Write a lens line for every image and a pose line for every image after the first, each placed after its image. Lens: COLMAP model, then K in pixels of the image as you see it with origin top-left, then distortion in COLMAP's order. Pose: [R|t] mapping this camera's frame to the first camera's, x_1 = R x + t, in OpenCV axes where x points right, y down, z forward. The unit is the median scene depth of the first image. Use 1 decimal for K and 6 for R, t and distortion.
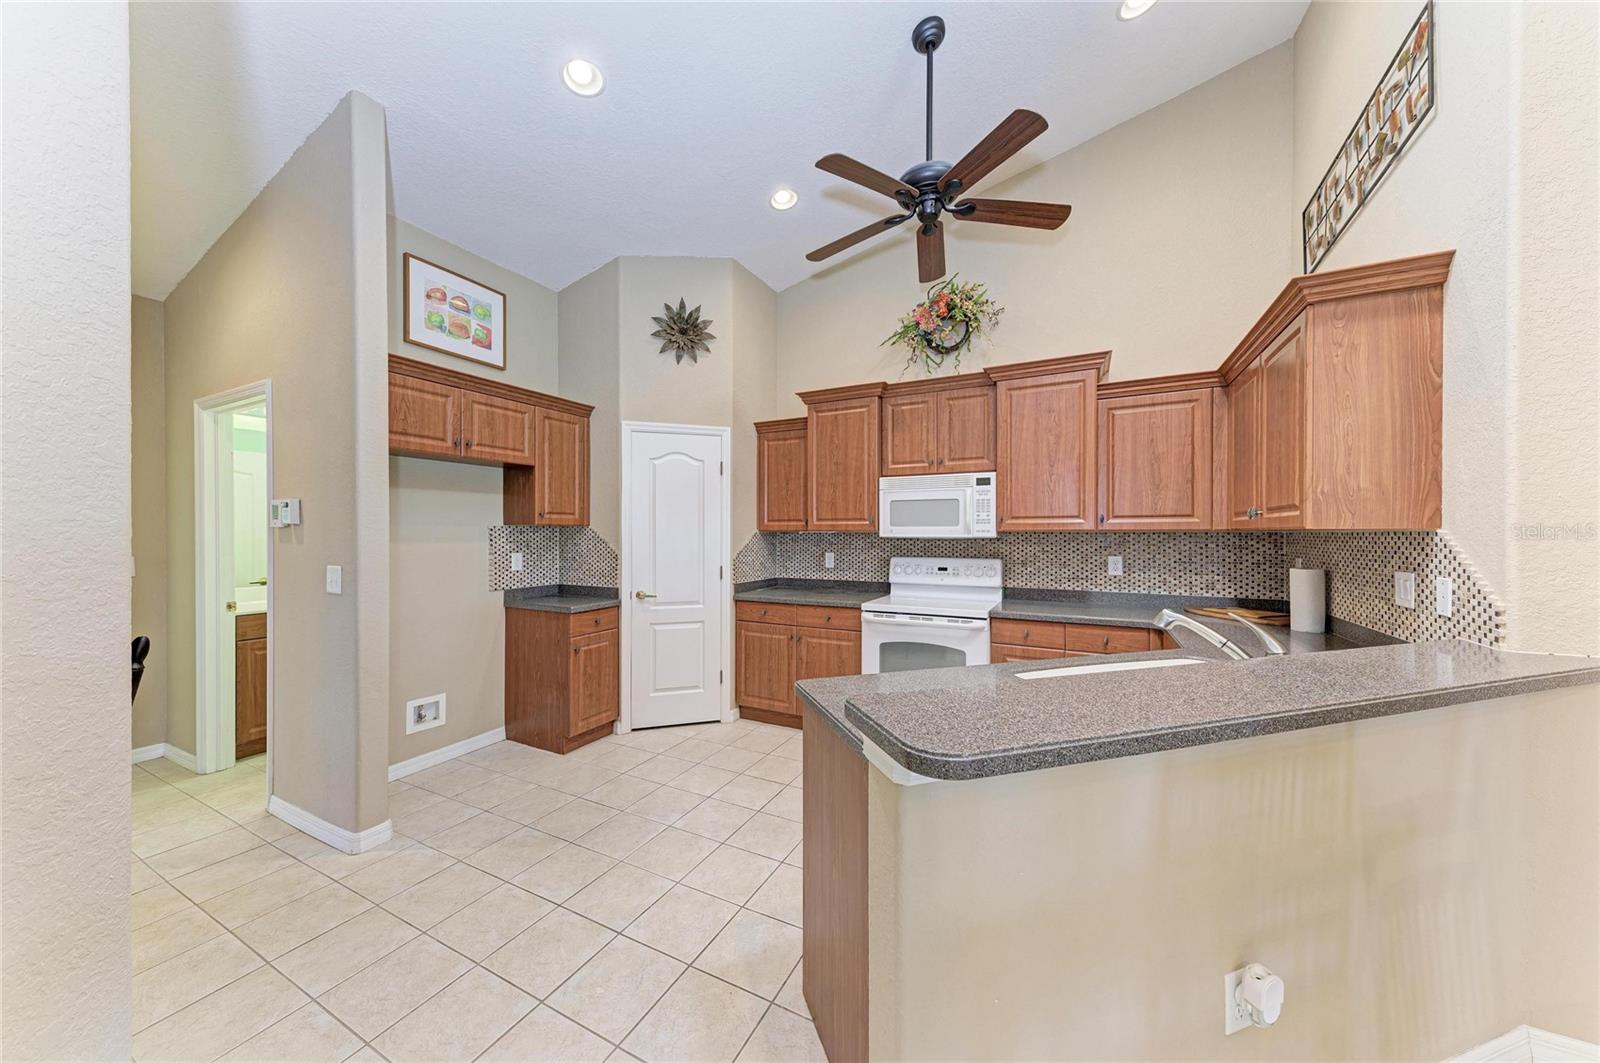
lens RADIAL K [[541.5, 0, 796.4], [0, 541.5, 532.5], [0, 0, 1]] dist [0.018270, -0.004352]
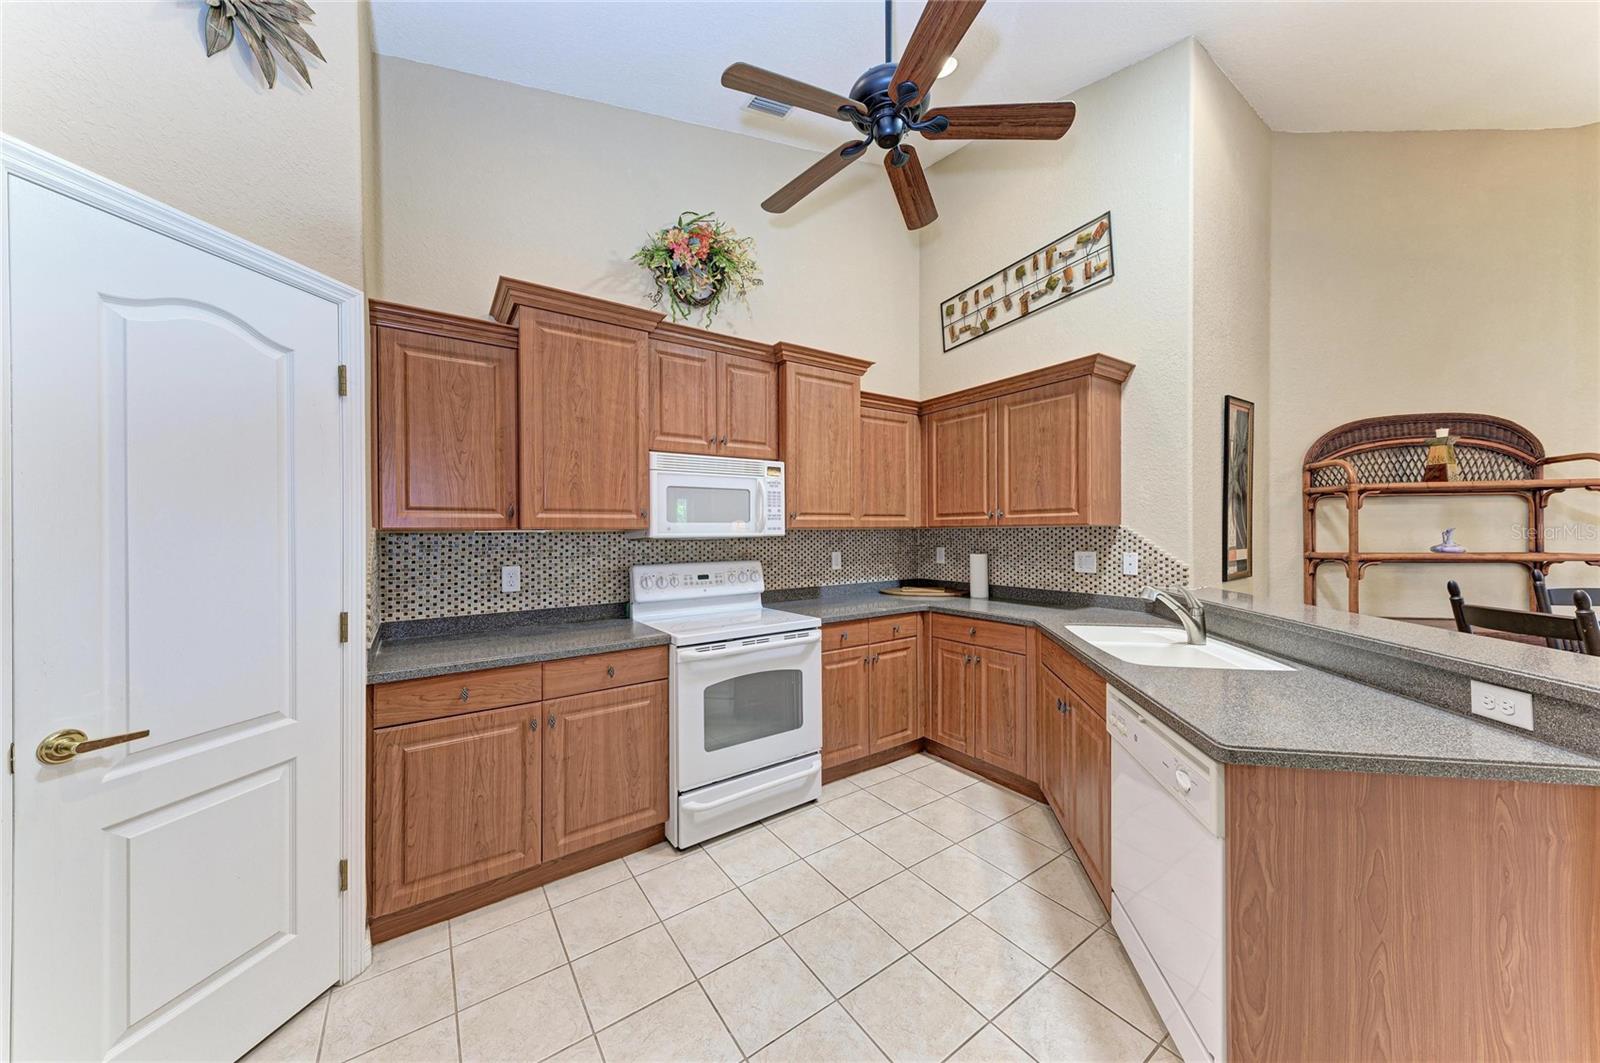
lens RADIAL K [[541.5, 0, 804.5], [0, 541.5, 532.9], [0, 0, 1]] dist [0.018270, -0.004352]
pose [[0.459567, -0.007042, 0.888115, -0.381959], [0.009455, 0.999951, 0.003036, 0.002099], [-0.888093, 0.007002, 0.459611, 0.525852]]
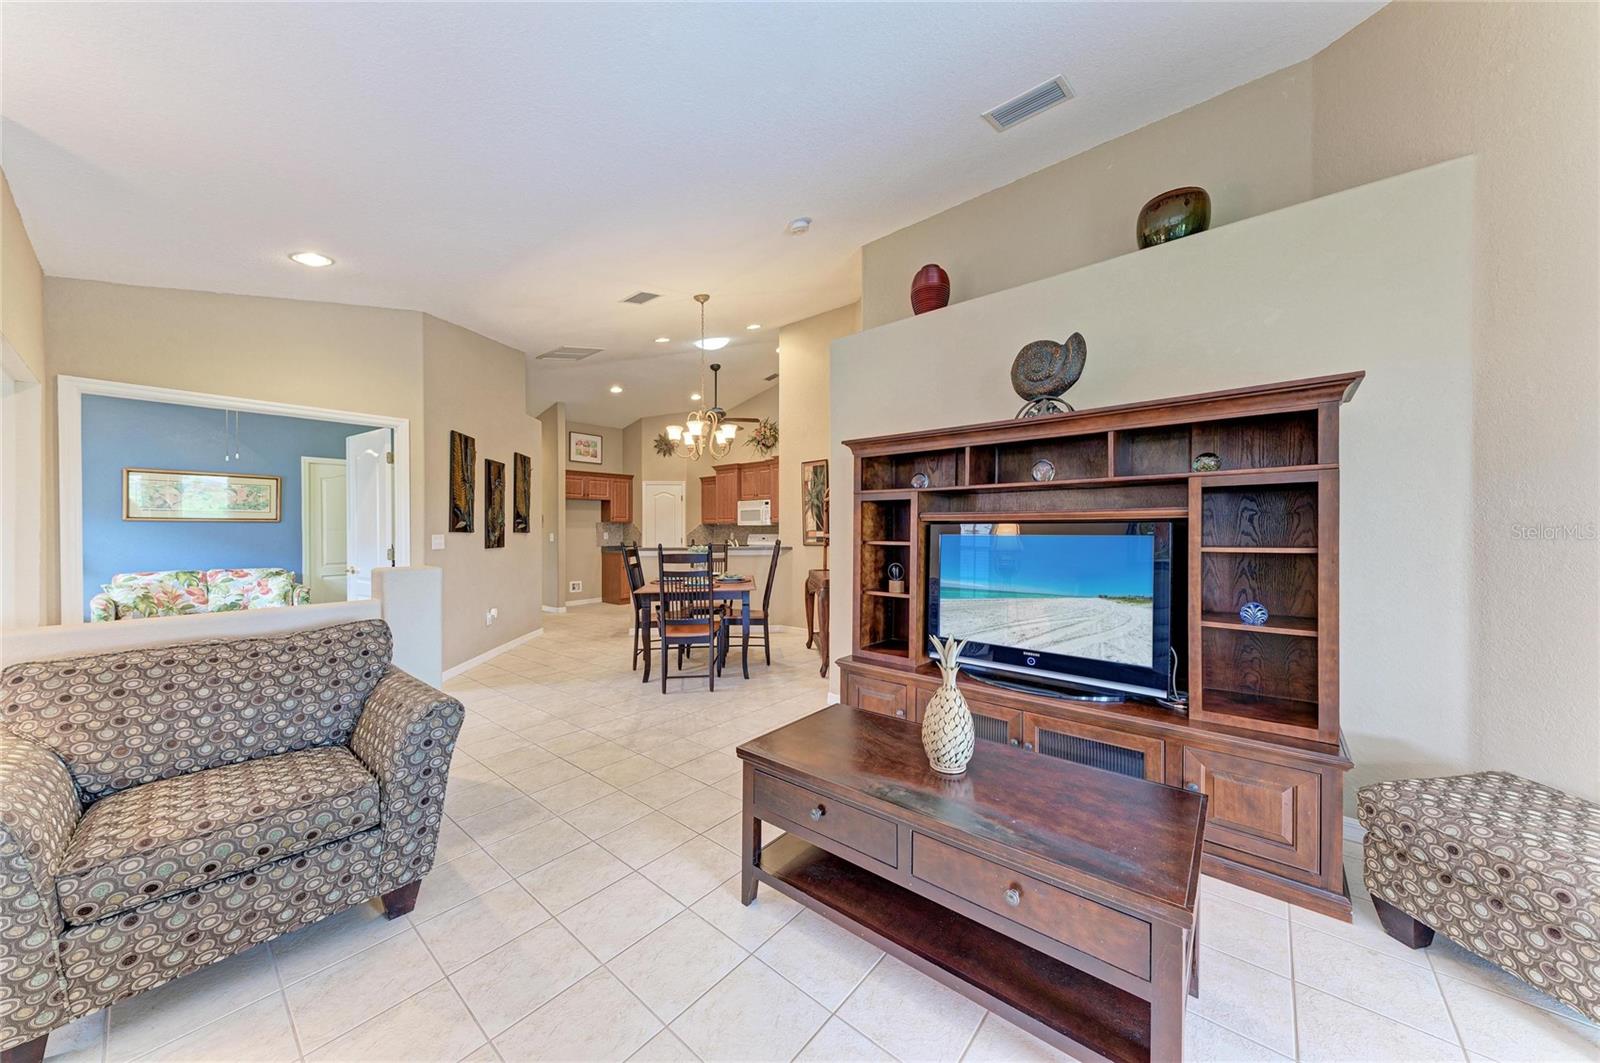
lens RADIAL K [[541.5, 0, 800.4], [0, 541.5, 529.2], [0, 0, 1]] dist [0.018270, -0.004352]
pose [[0.977150, -0.005740, -0.212473, 0.989131], [0.005620, 0.999984, -0.001173, 0.030553], [0.212476, -0.000048, 0.977166, -1.405113]]
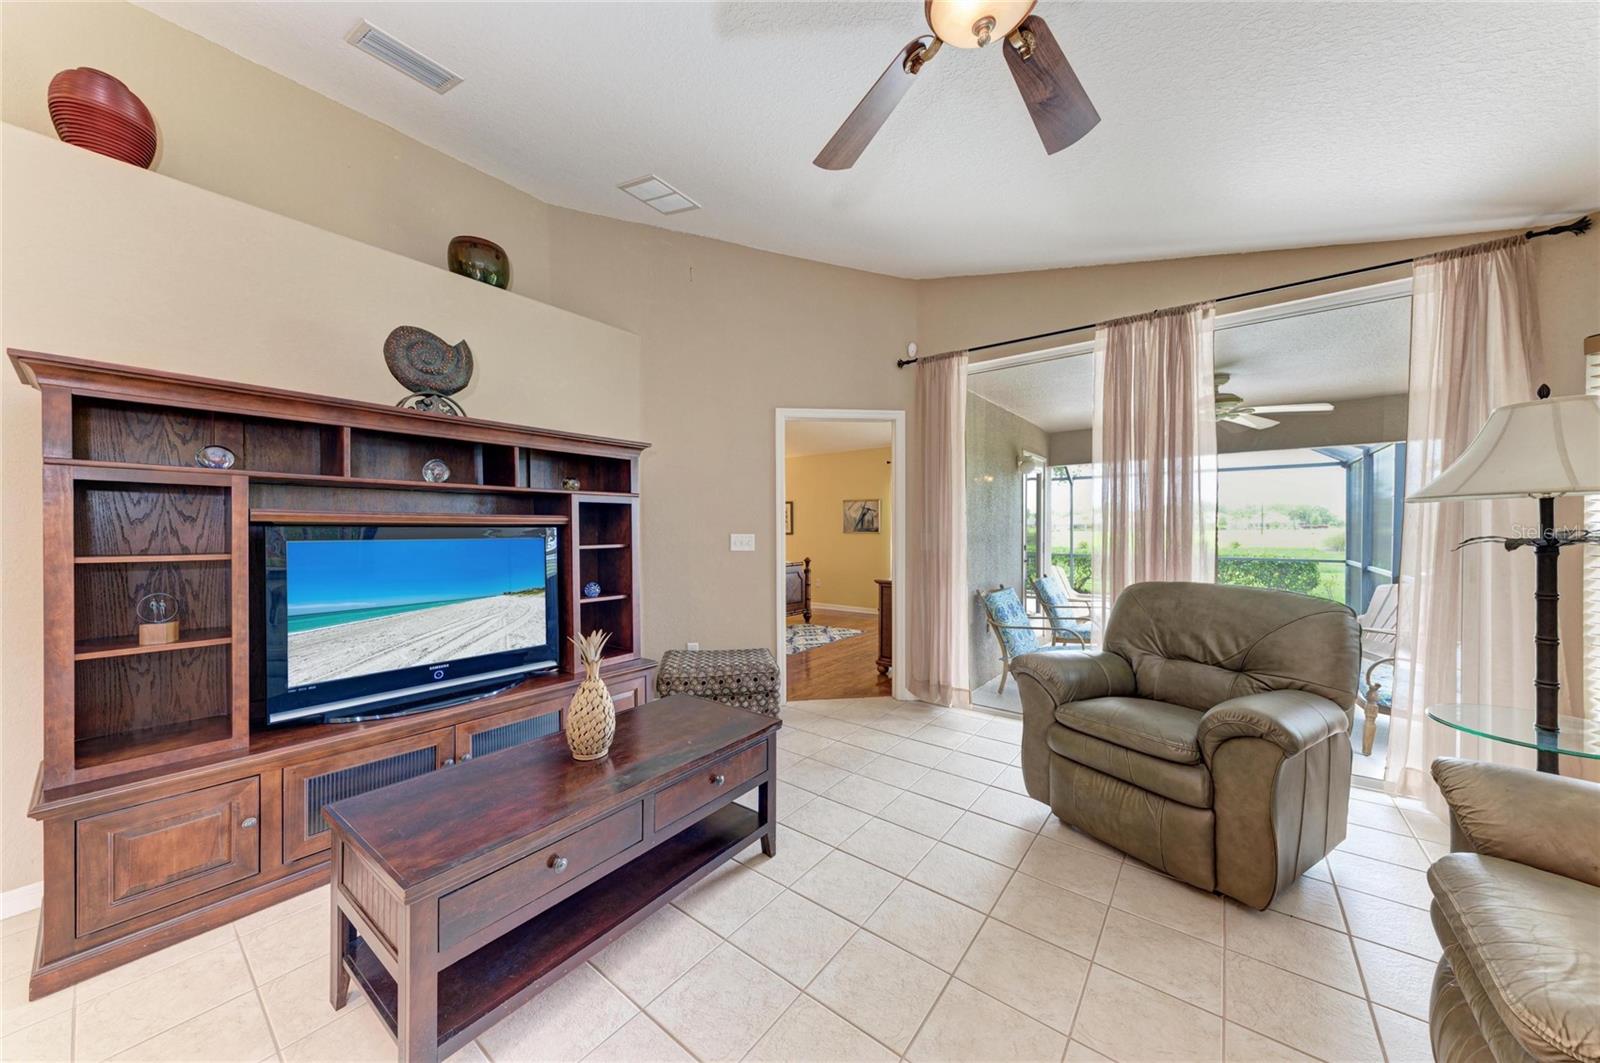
lens RADIAL K [[541.5, 0, 801.6], [0, 541.5, 531.6], [0, 0, 1]] dist [0.018270, -0.004352]
pose [[0.172212, -0.007129, 0.985034, 0.552883], [0.006156, 0.999962, 0.006160, 0.028183], [-0.985041, 0.005003, 0.172249, -1.198595]]
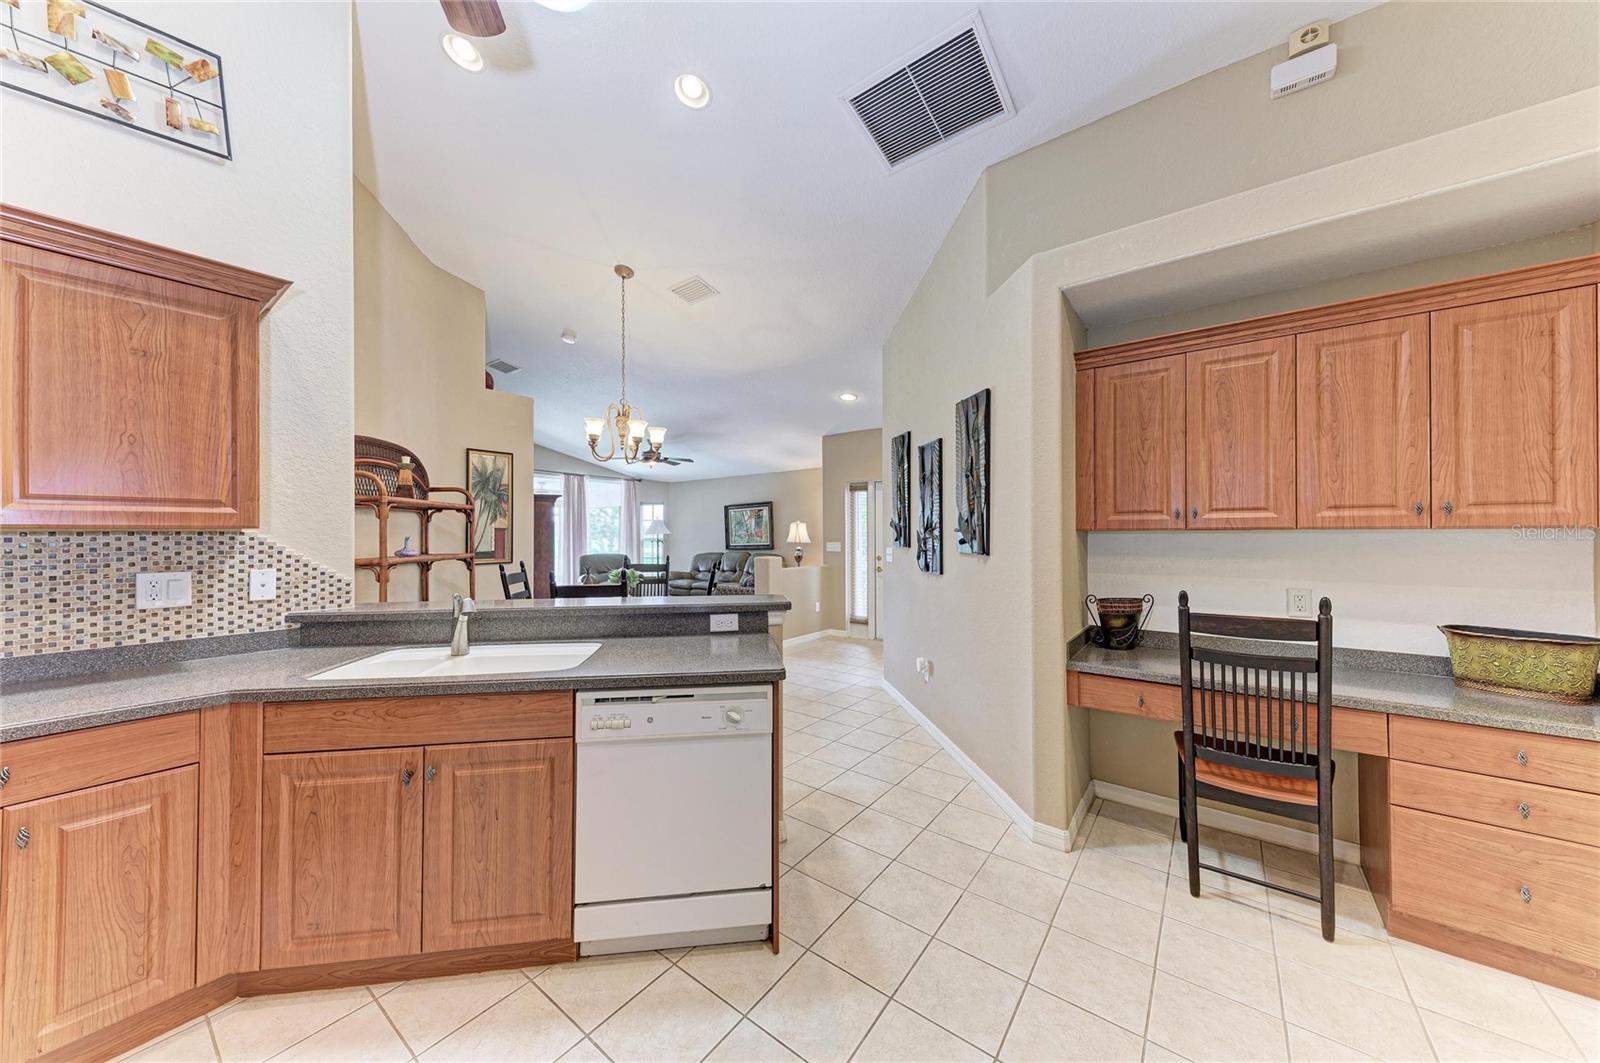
lens RADIAL K [[541.5, 0, 794.6], [0, 541.5, 532.9], [0, 0, 1]] dist [0.018270, -0.004352]
pose [[-0.984741, 0.002558, 0.174007, -0.095070], [0.002449, 0.999997, -0.000844, 0.002365], [-0.174008, -0.000405, -0.984744, 0.935854]]
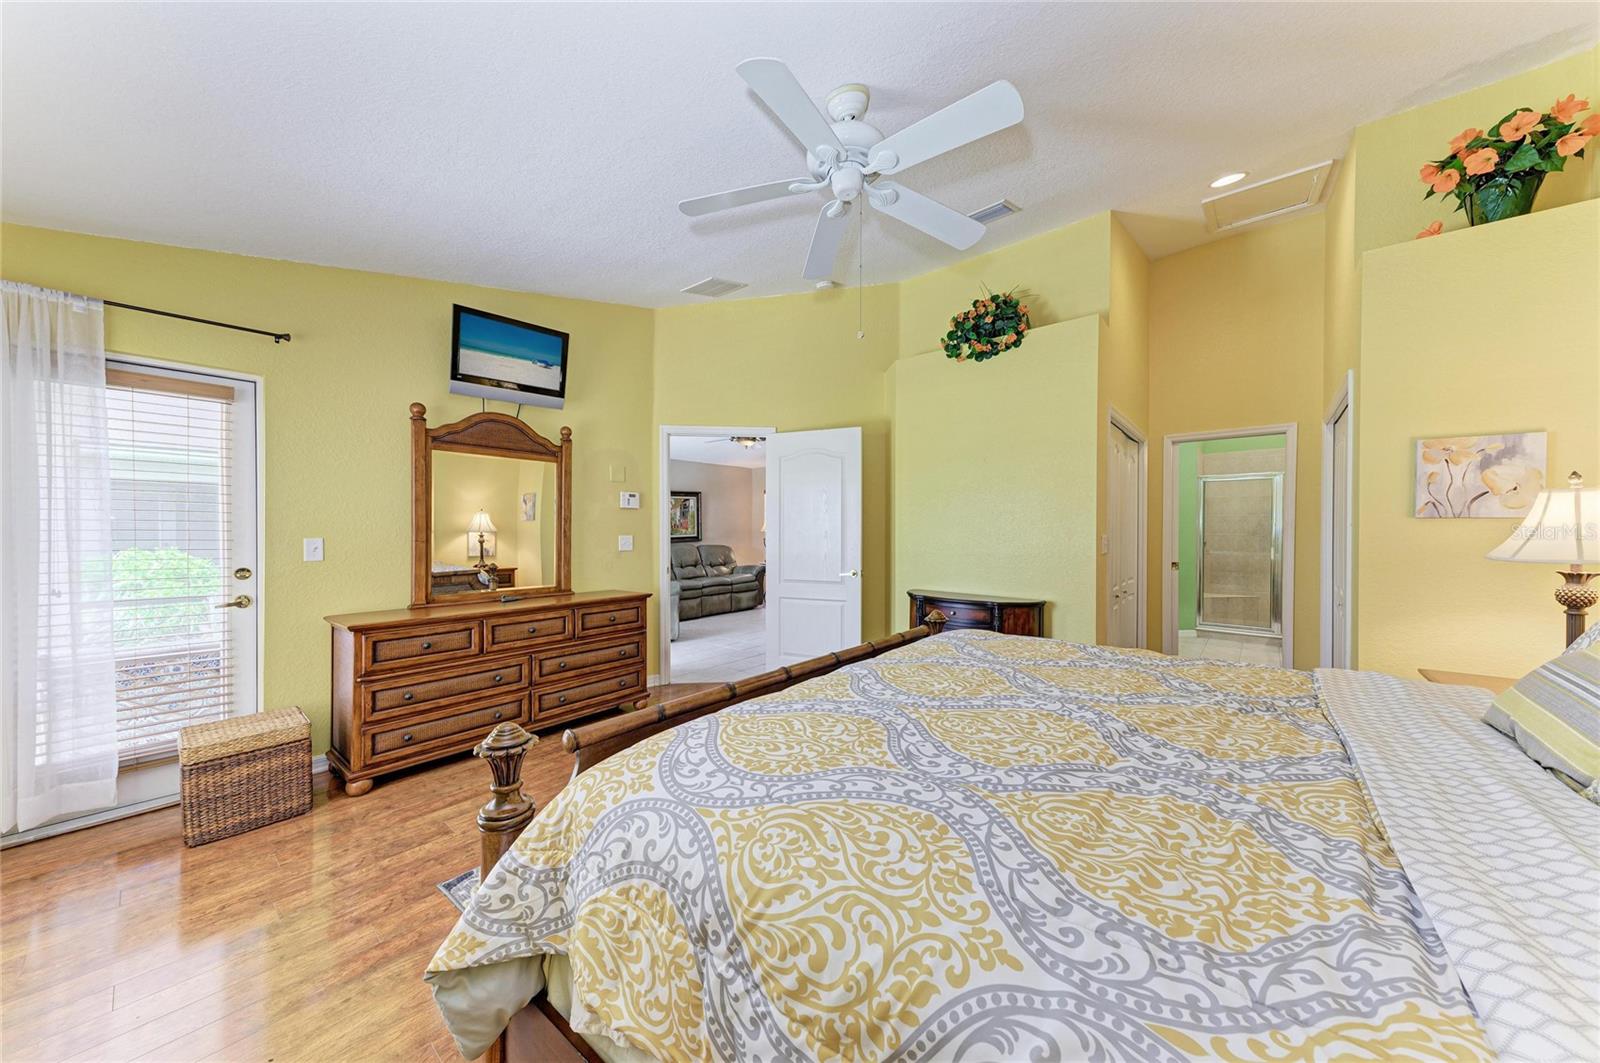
lens RADIAL K [[541.5, 0, 795.7], [0, 541.5, 534.8], [0, 0, 1]] dist [0.018270, -0.004352]
pose [[-0.210864, 0.007220, -0.977489, 2.872716], [-0.002323, 0.999966, 0.007888, 0.028291], [0.977513, 0.003934, -0.210840, -0.643640]]
